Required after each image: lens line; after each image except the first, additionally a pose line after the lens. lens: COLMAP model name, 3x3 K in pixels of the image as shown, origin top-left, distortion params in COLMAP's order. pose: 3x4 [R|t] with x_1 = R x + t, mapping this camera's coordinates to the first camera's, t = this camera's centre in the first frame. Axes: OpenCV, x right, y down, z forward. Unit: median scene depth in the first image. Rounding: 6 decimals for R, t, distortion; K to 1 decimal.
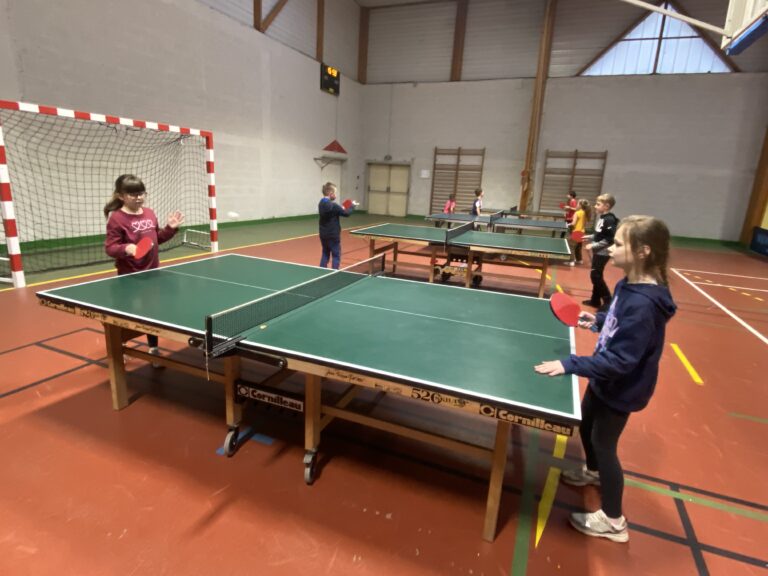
lens RADIAL K [[437.7, 0, 384.0], [0, 437.7, 288.0], [0, 0, 1]] dist [-0.006141, -0.002062]
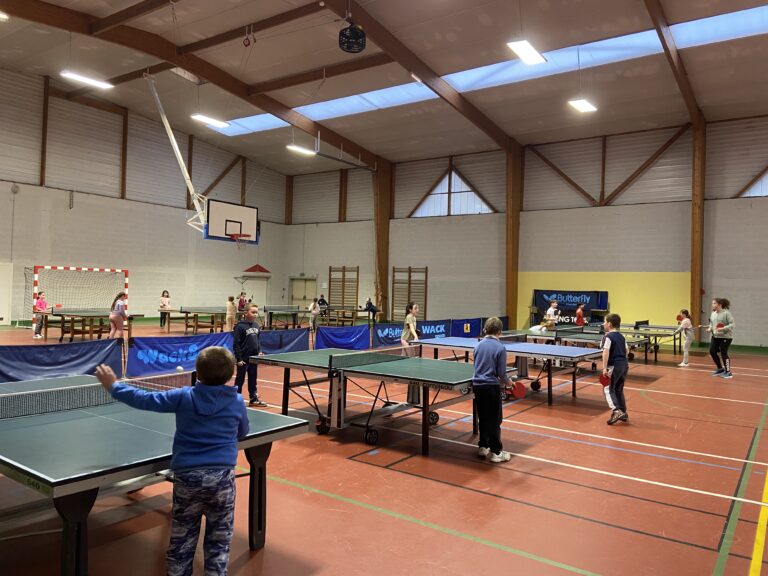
lens RADIAL K [[580.3, 0, 384.0], [0, 580.3, 288.0], [0, 0, 1]] dist [0.065973, -0.001111]
pose [[0.974293, -0.020349, -0.224363, 0.762618], [-0.036127, 0.968910, -0.244761, 0.205454], [0.222368, 0.246575, 0.943267, -0.744075]]
